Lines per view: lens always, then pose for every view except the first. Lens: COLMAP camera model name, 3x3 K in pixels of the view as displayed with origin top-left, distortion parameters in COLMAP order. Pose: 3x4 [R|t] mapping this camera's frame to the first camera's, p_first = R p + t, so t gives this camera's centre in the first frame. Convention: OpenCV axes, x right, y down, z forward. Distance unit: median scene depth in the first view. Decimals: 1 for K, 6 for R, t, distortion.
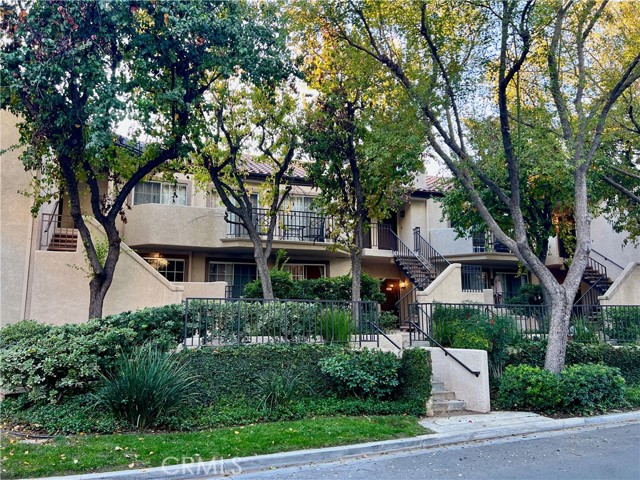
lens RADIAL K [[475.8, 0, 320.0], [0, 475.8, 240.0], [0, 0, 1]] dist [0.003449, 0.001807]
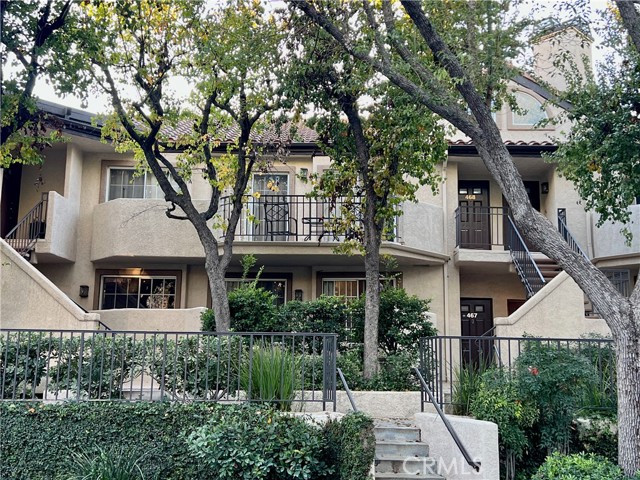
lens RADIAL K [[709.7, 0, 320.0], [0, 709.7, 240.0], [0, 0, 1]] dist [-0.013260, -0.014510]
pose [[0.947018, -0.047536, -0.317643, 0.289744], [0.044793, 0.998869, -0.015940, 0.016653], [0.318041, 0.000867, 0.948076, 0.107623]]
